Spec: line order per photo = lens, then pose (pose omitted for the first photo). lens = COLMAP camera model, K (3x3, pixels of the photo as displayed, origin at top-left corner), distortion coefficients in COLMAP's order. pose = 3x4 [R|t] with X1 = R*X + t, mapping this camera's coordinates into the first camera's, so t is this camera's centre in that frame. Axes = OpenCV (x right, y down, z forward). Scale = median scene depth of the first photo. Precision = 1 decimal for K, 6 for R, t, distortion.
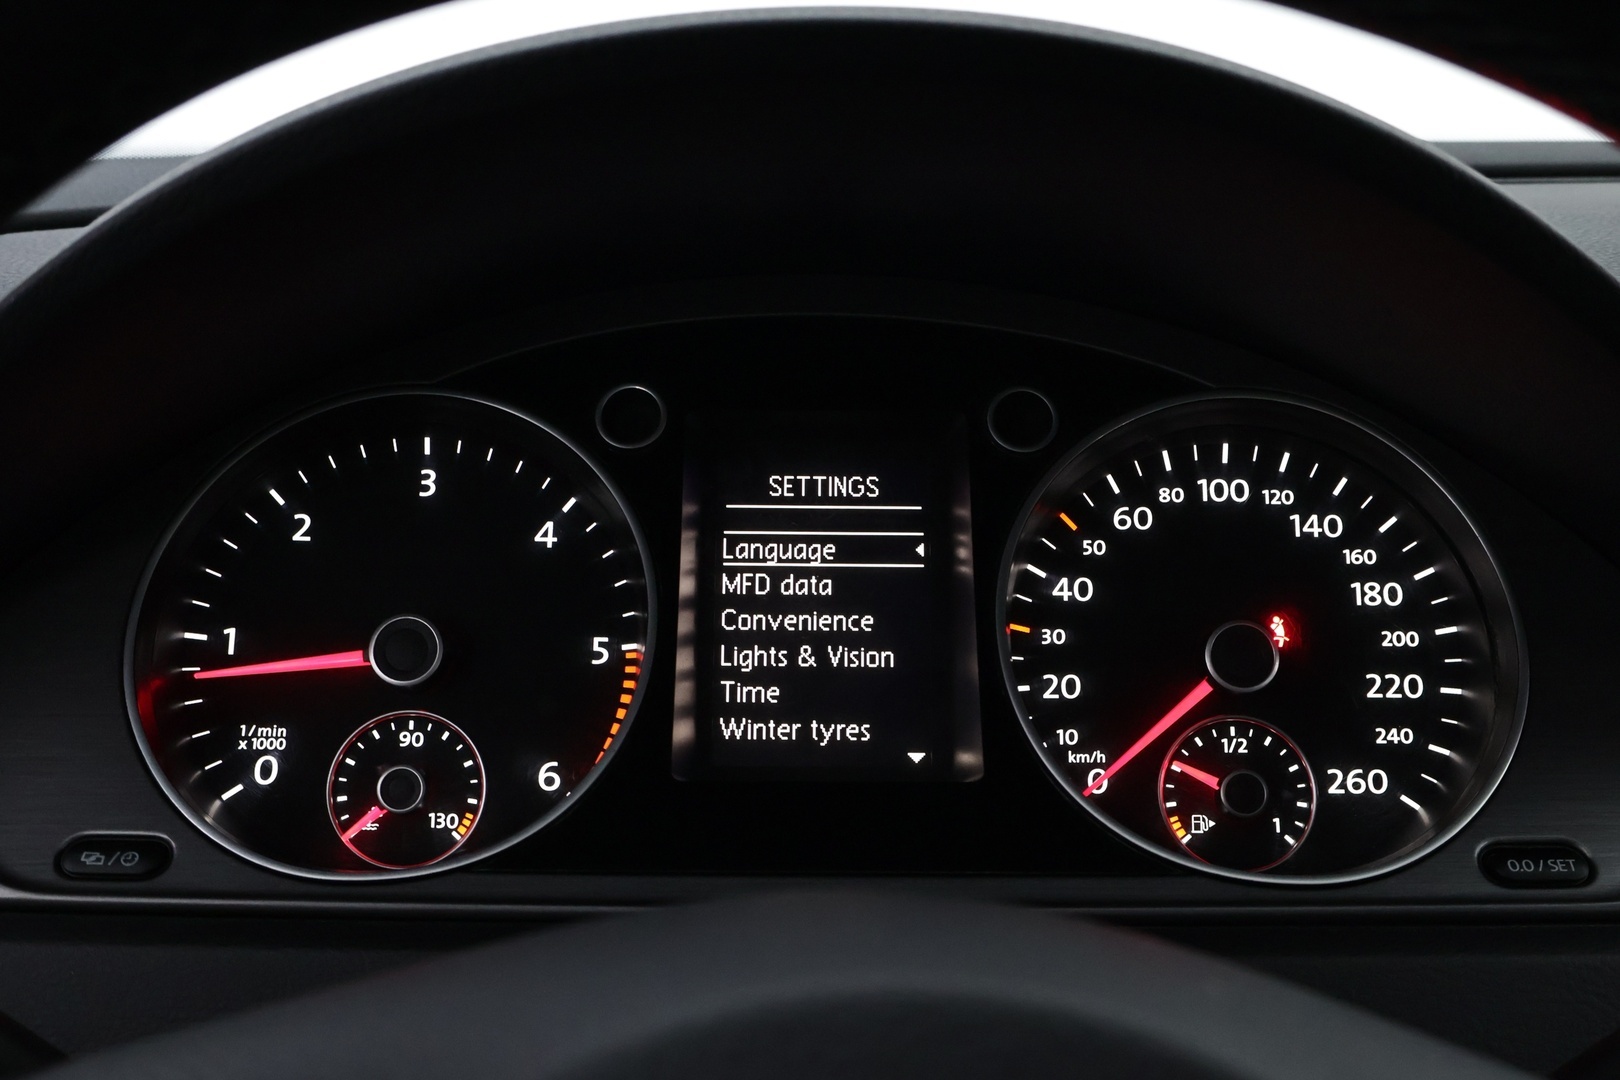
lens RADIAL K [[1844.5, 0, 812.0], [0, 1844.5, 546.2], [0, 0, 1]] dist [0.021632, 0.000000]
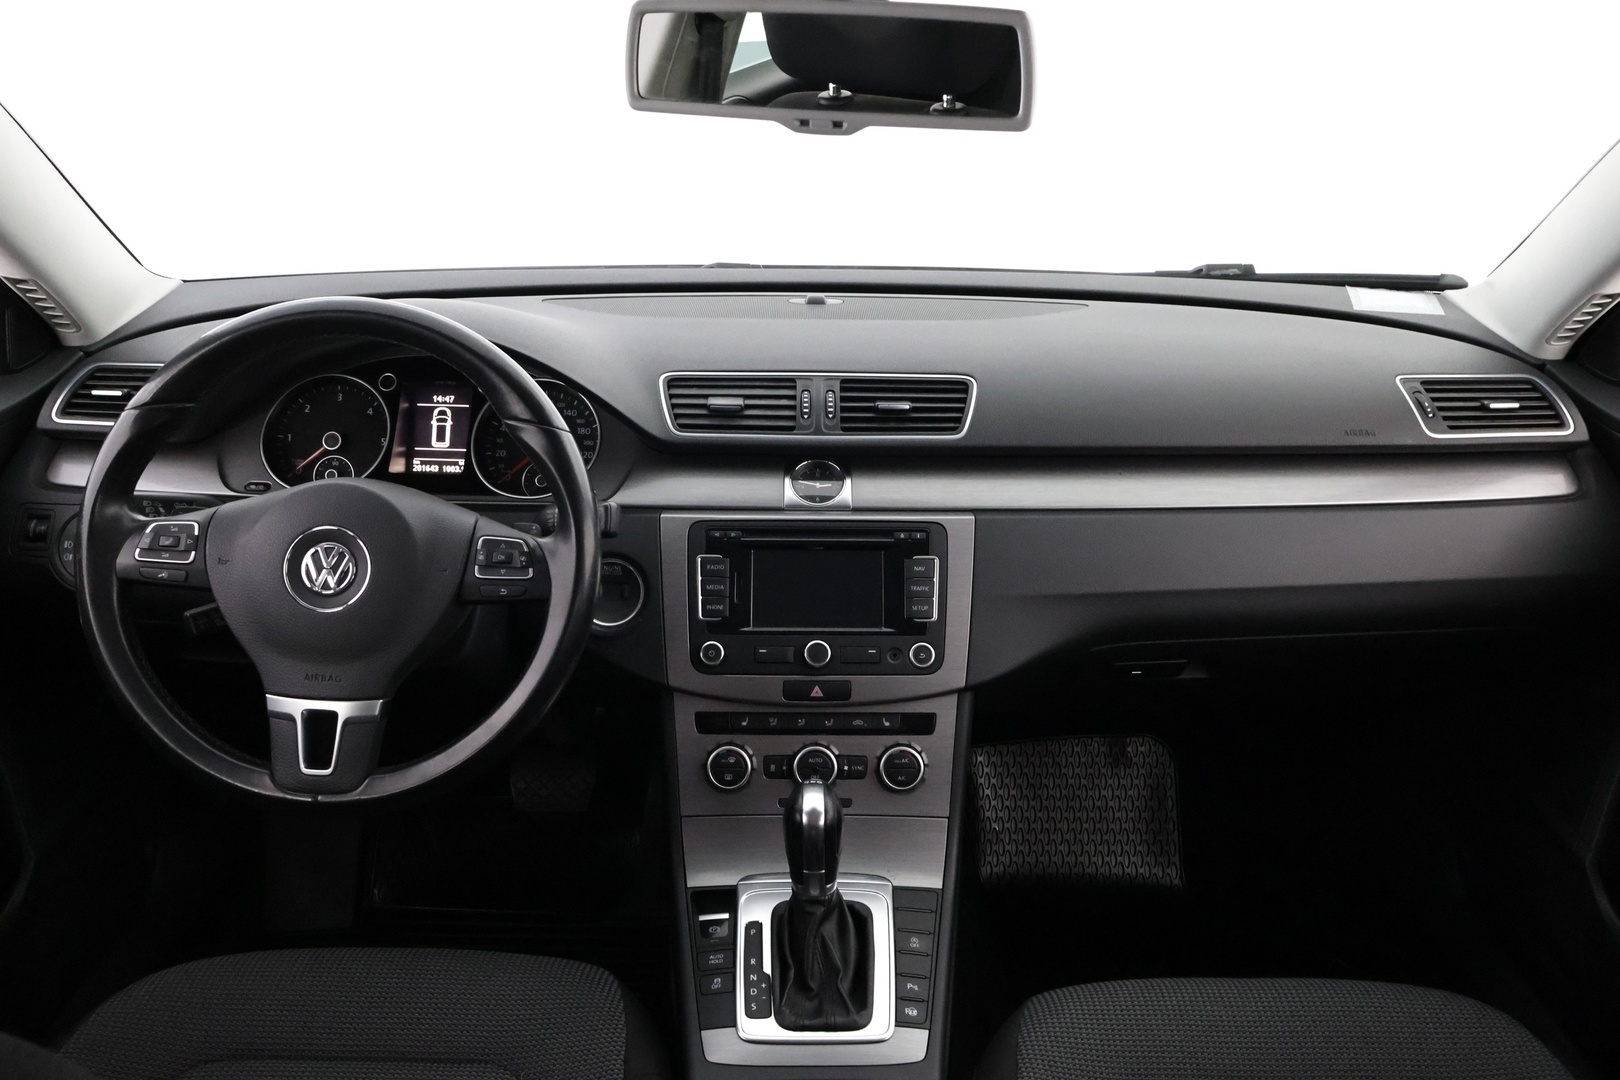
lens RADIAL K [[1354.5, 0, 800.2], [0, 1354.5, 545.1], [0, 0, 1]] dist [-0.006011, 0.023158]
pose [[0.999356, 0.020316, -0.029572, 0.861451], [-0.016385, 0.991694, 0.127568, -0.107375], [0.031918, -0.127002, 0.991389, -1.849271]]
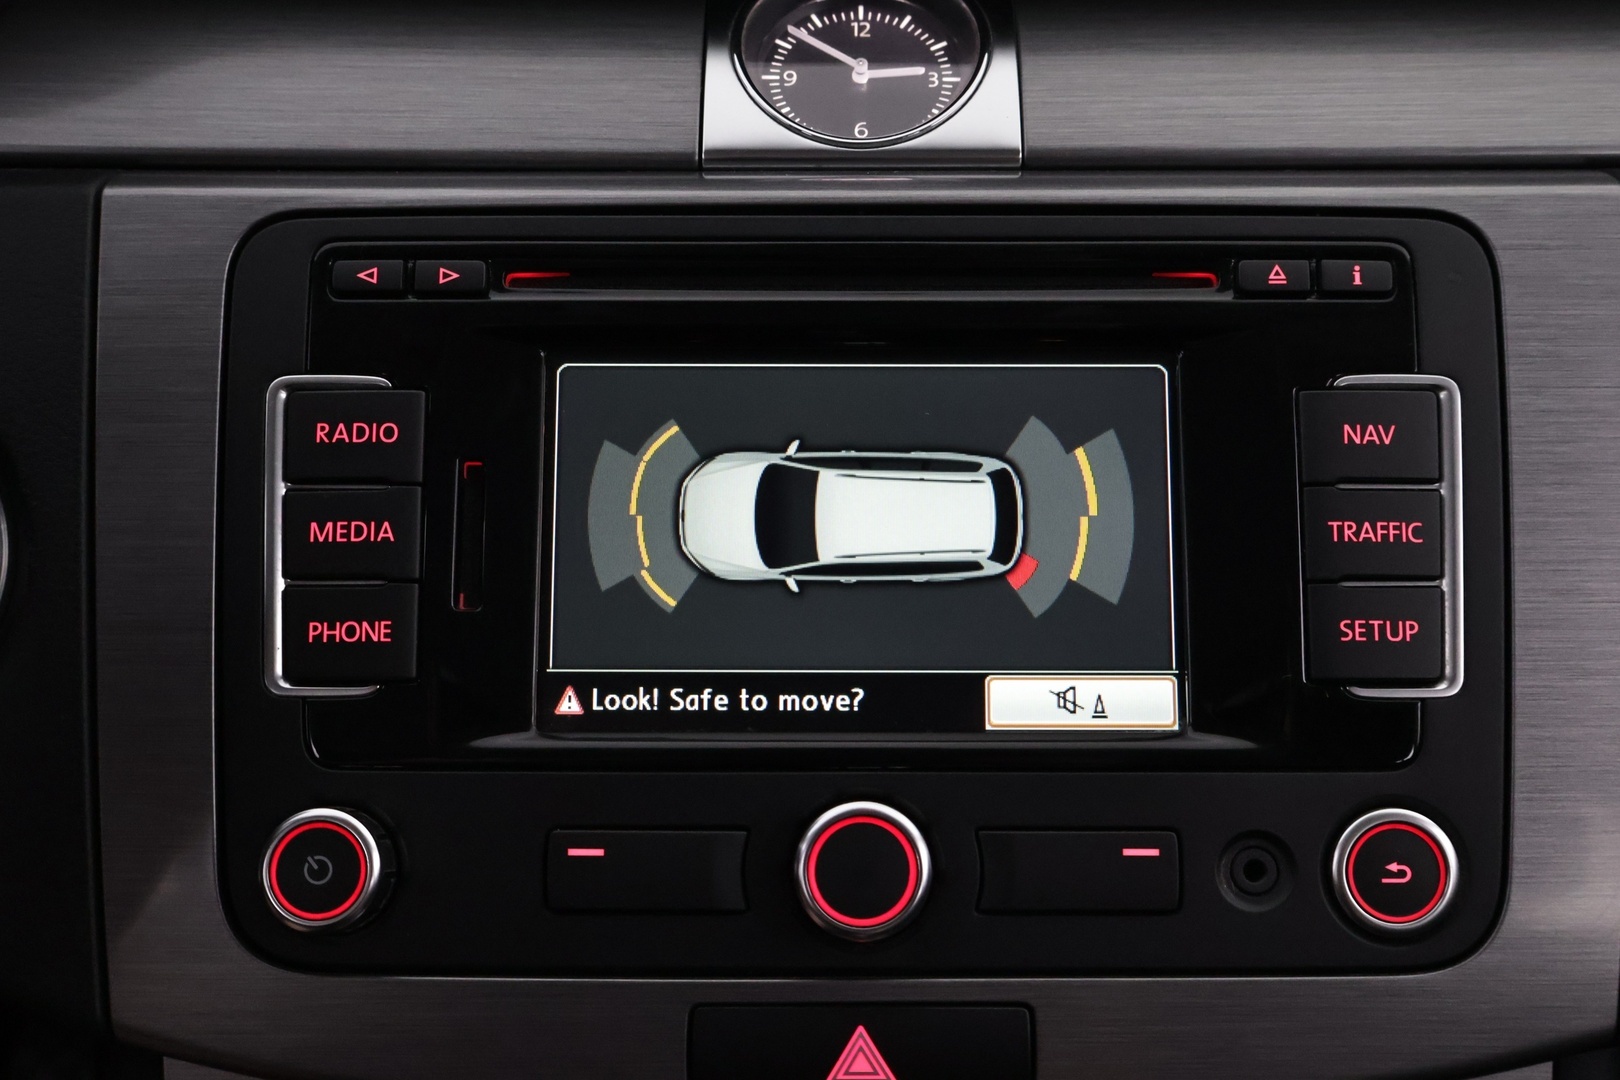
lens RADIAL K [[1925.9, 0, 815.0], [0, 1925.9, 549.9], [0, 0, 1]] dist [-0.002452, 0.000000]
pose [[0.999005, 0.015600, -0.041769, 0.831819], [-0.010092, 0.991595, 0.128984, 0.224810], [0.043430, -0.128434, 0.990767, 0.031672]]
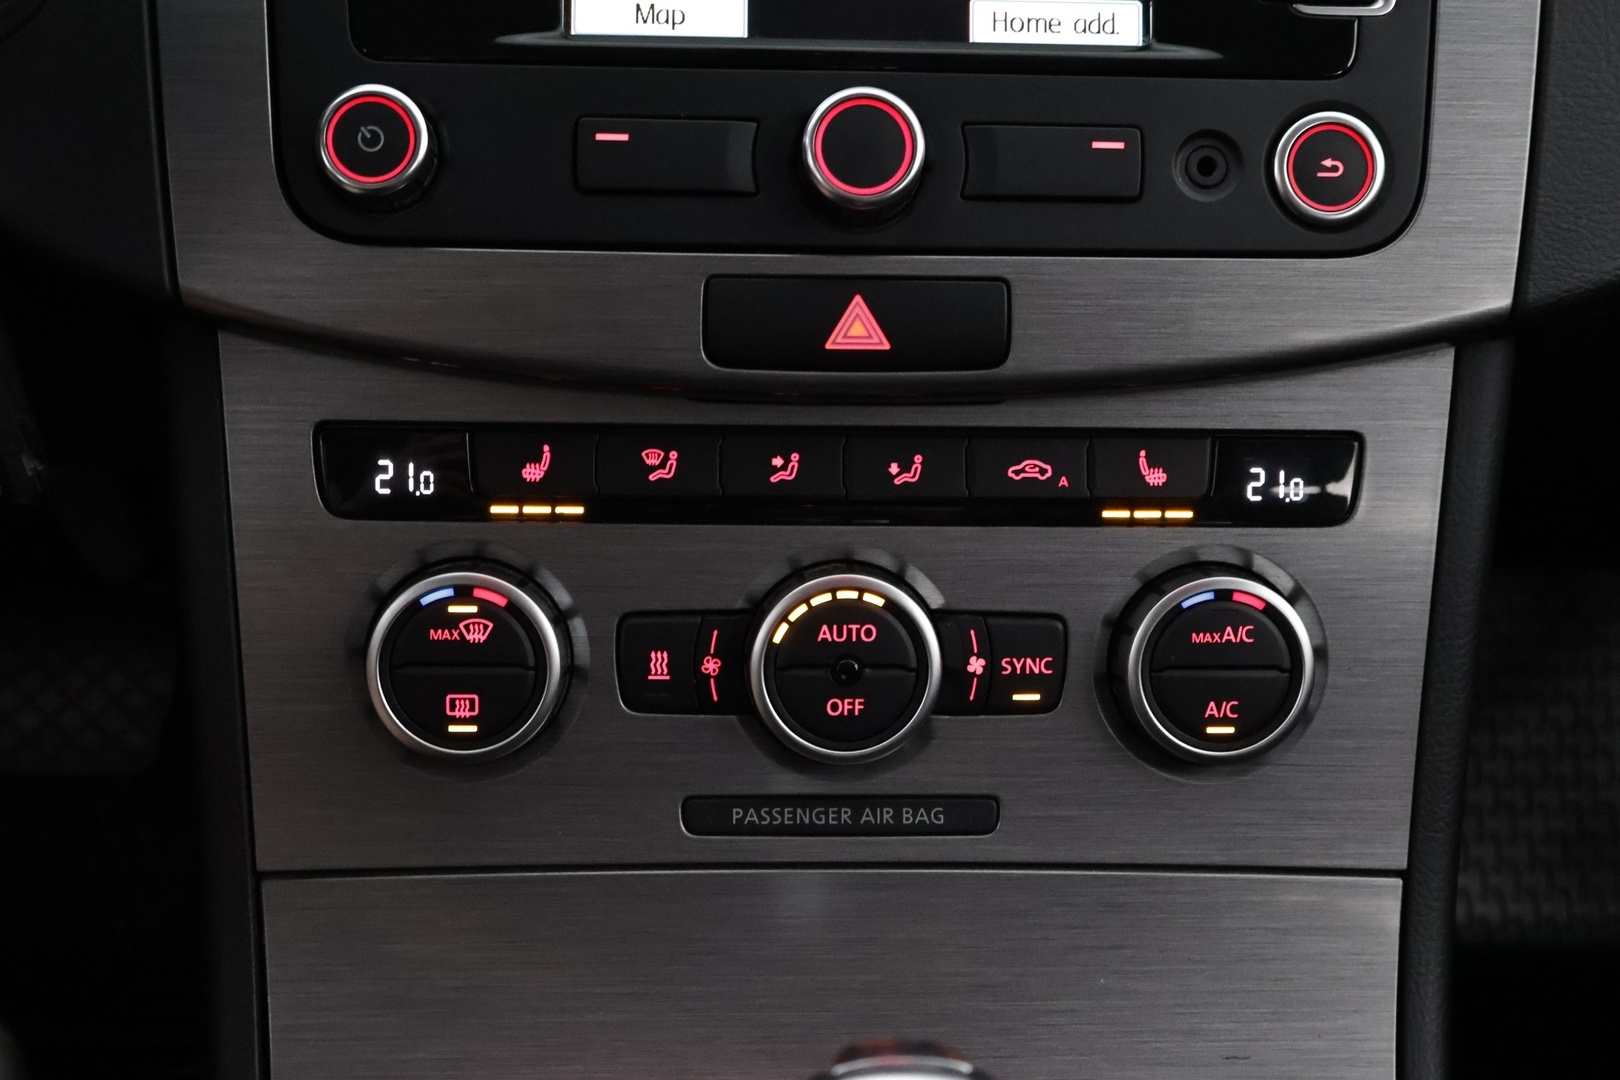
lens RADIAL K [[1925.9, 0, 811.3], [0, 1925.9, 589.0], [0, 0, 1]] dist [-0.002452, 0.000000]
pose [[0.999478, 0.025107, 0.020311, 0.787670], [-0.029451, 0.966668, 0.254335, 0.411901], [-0.013248, -0.254801, 0.966903, -0.096752]]
